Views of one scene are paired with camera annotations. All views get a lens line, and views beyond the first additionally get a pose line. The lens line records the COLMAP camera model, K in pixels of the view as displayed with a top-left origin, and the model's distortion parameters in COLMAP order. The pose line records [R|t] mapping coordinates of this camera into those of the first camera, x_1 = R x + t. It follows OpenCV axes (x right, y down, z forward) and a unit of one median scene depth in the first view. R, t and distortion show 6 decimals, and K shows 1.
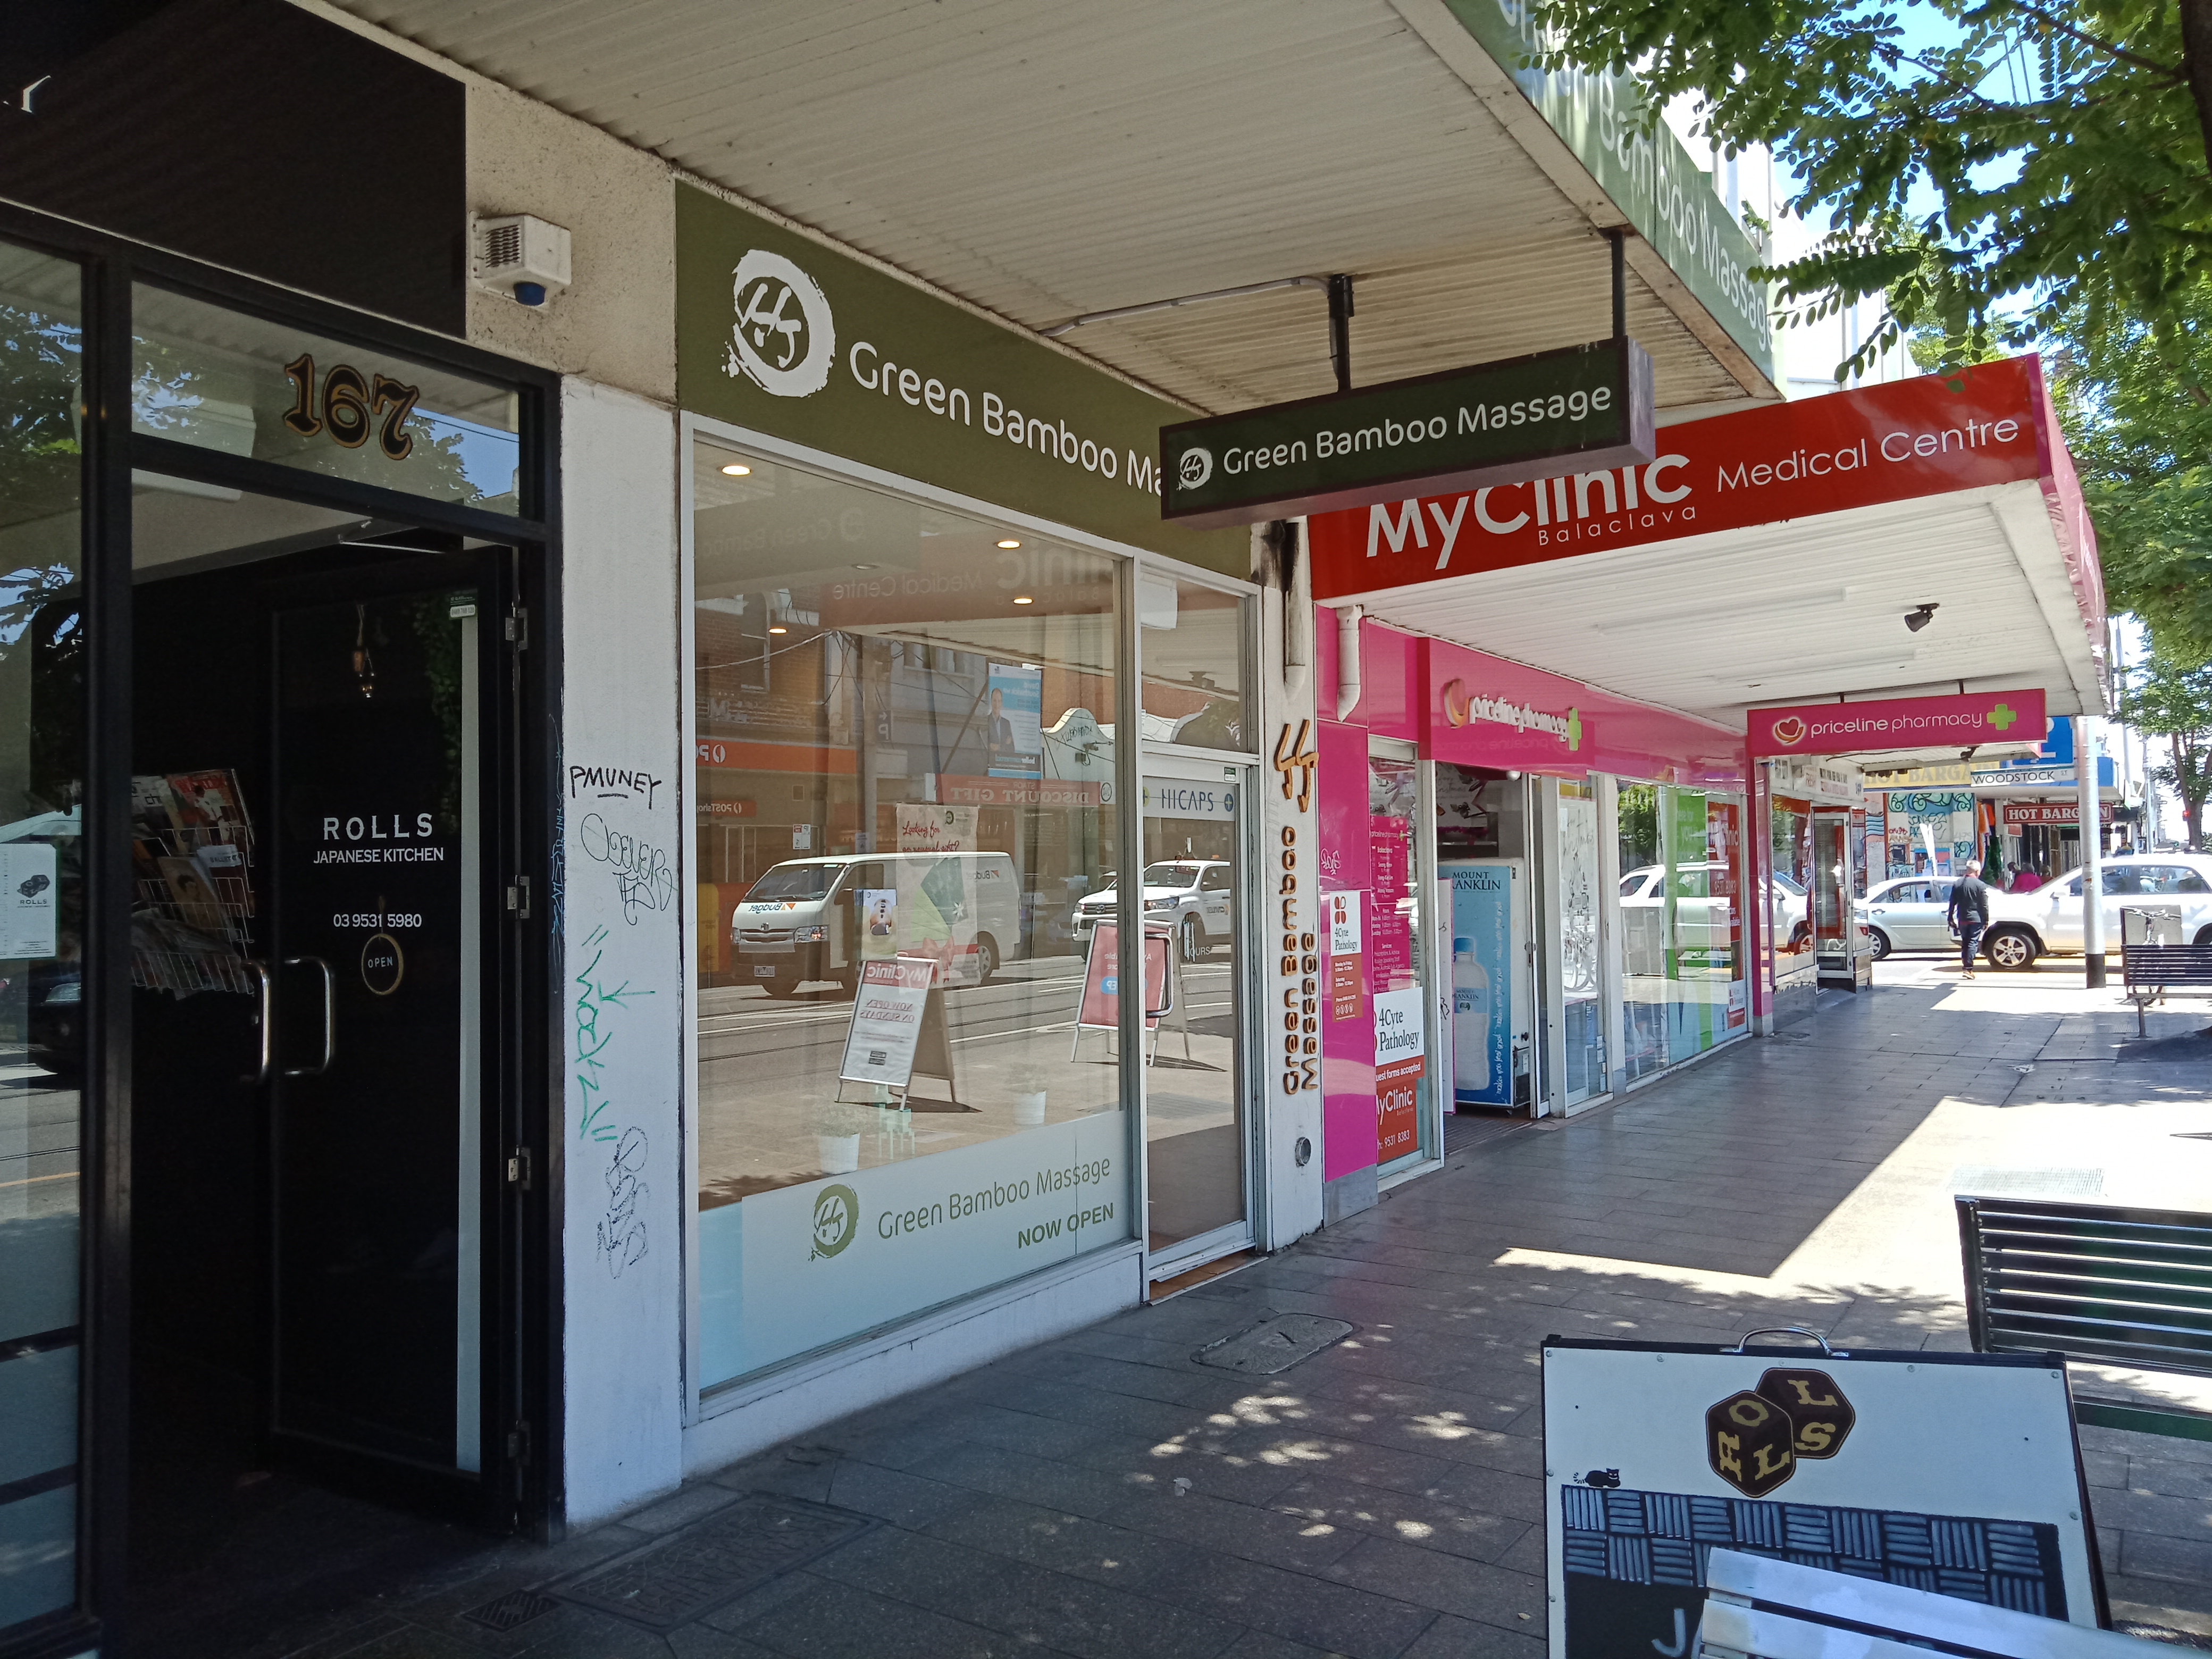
lens RADIAL K [[1664.0, 0, 1106.9], [0, 1664.0, 792.5], [0, 0, 1]] dist [0.025054, -0.005213]
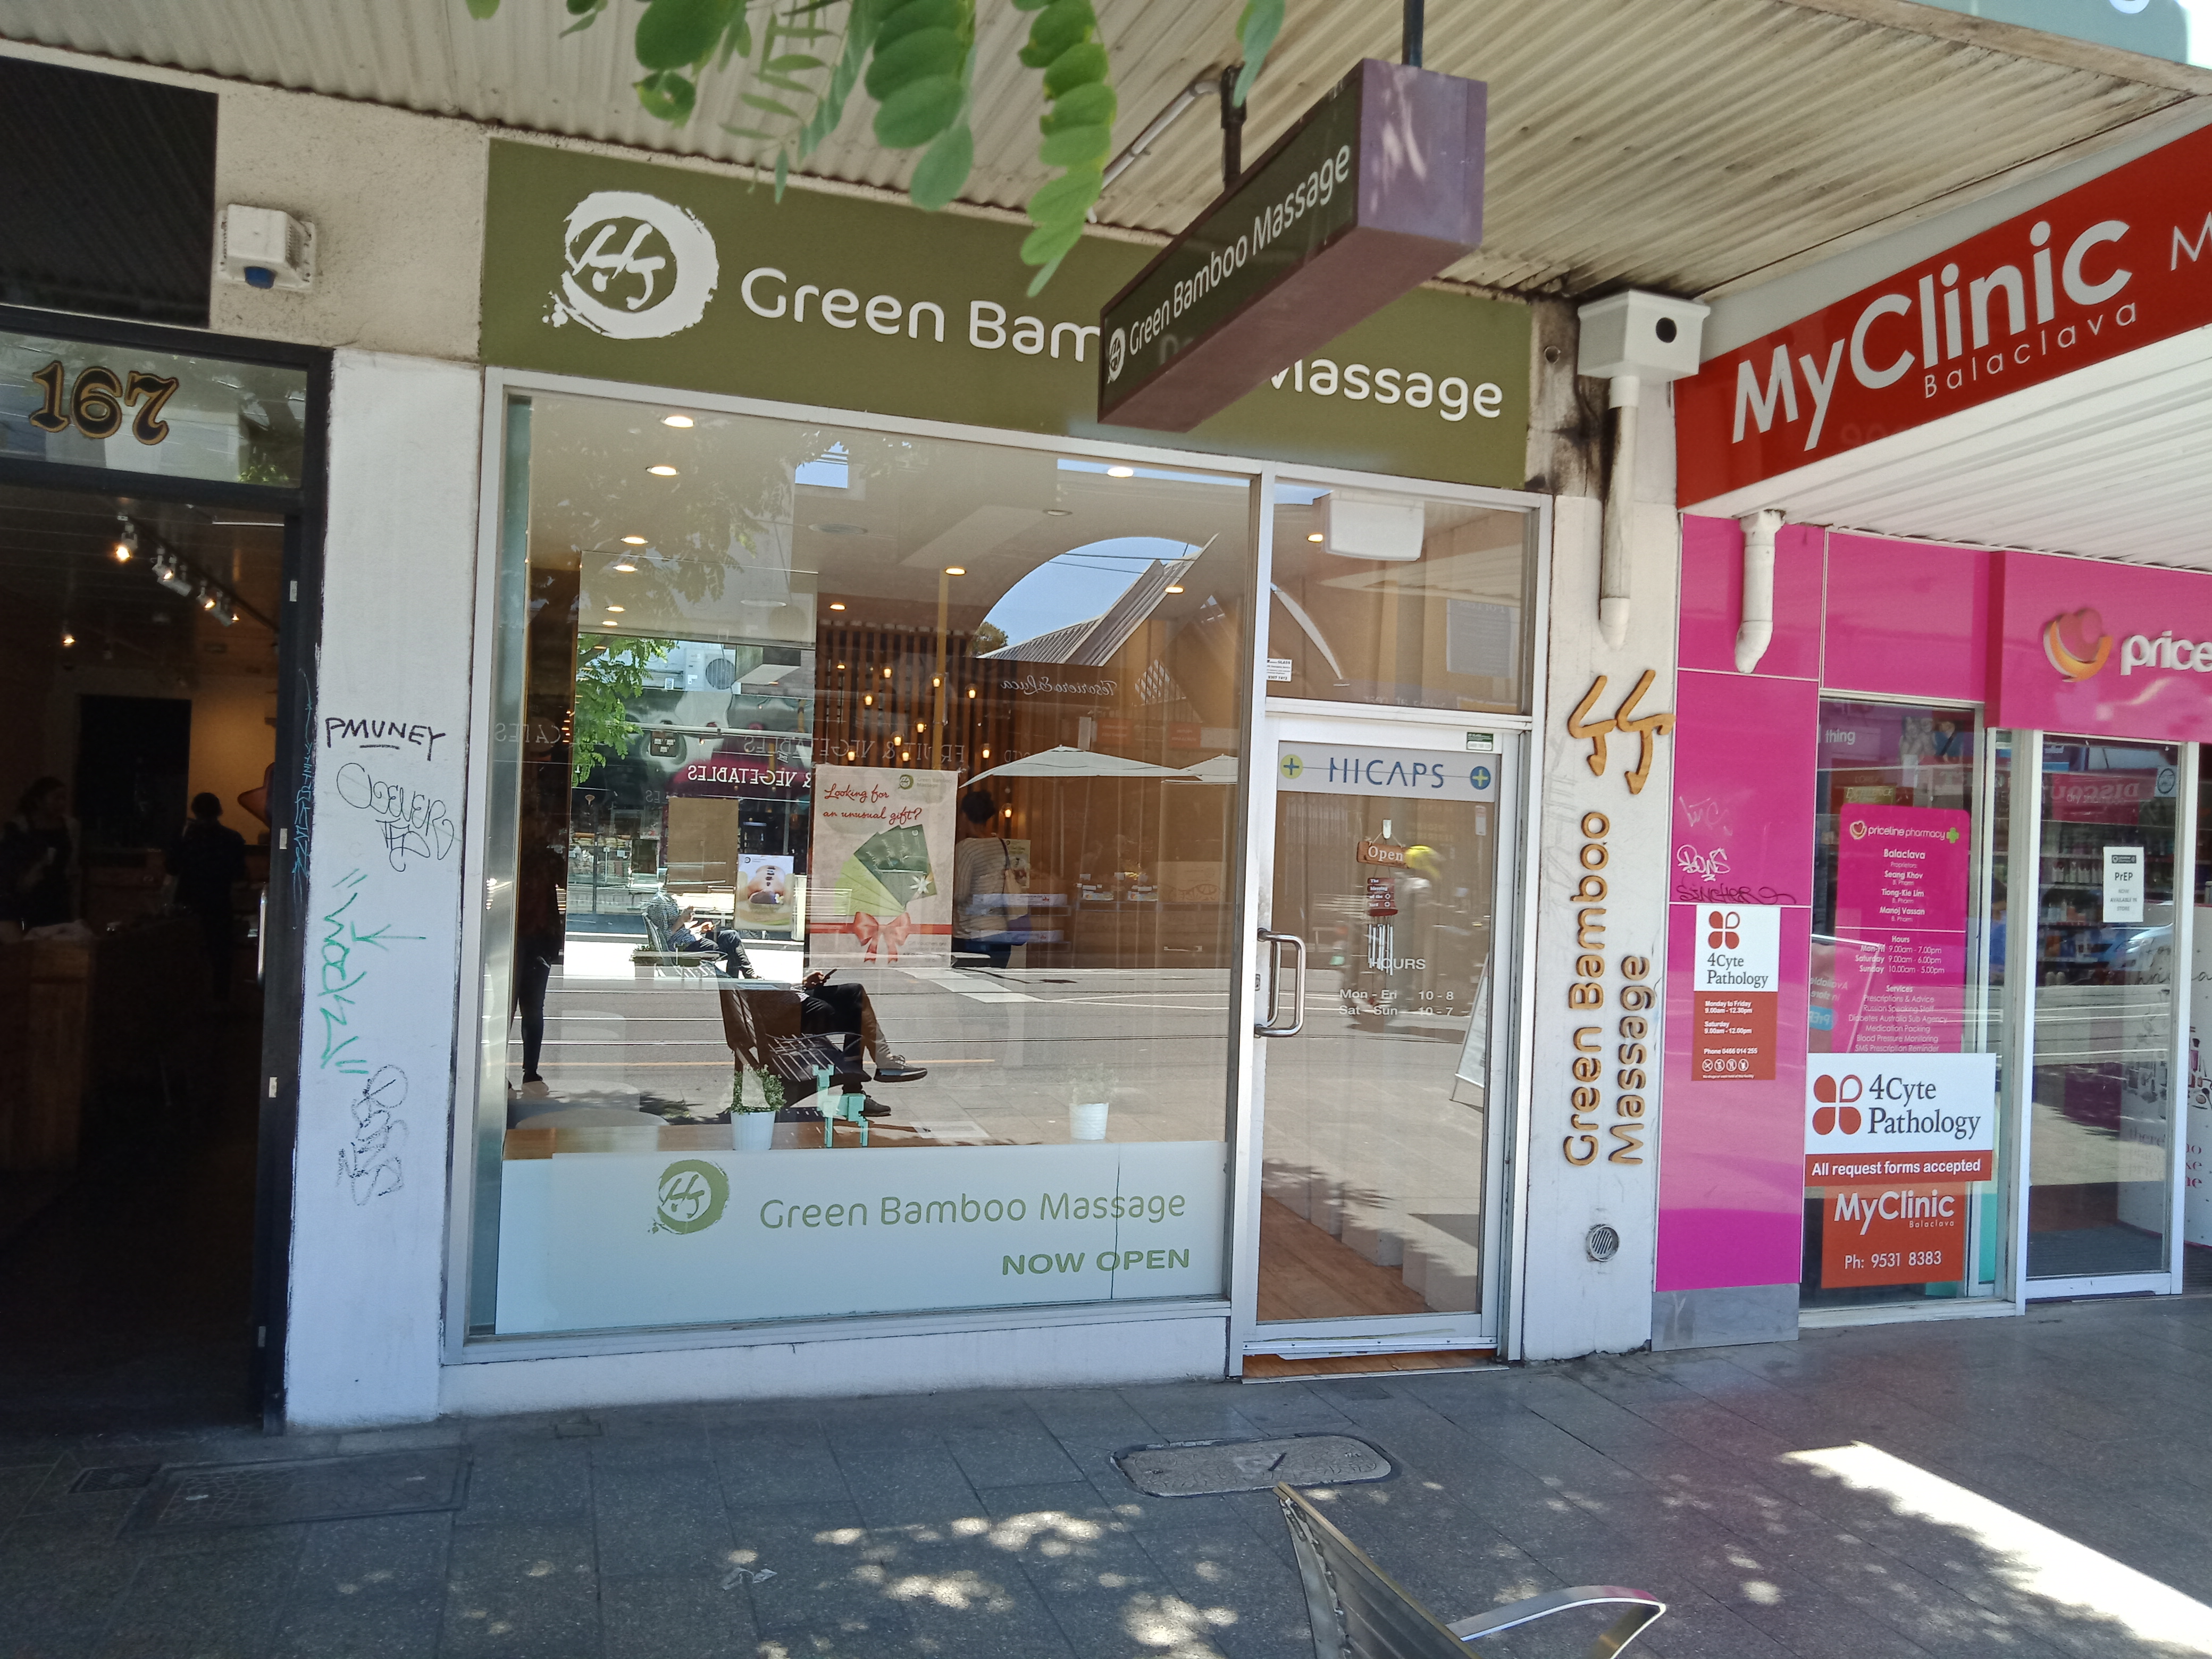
lens RADIAL K [[1664.0, 0, 1106.9], [0, 1664.0, 792.5], [0, 0, 1]] dist [0.025054, -0.005213]
pose [[0.776915, 0.028875, -0.628943, 0.621616], [-0.019709, 0.999574, 0.021545, -0.000809], [0.629297, -0.004343, 0.777152, 0.408805]]
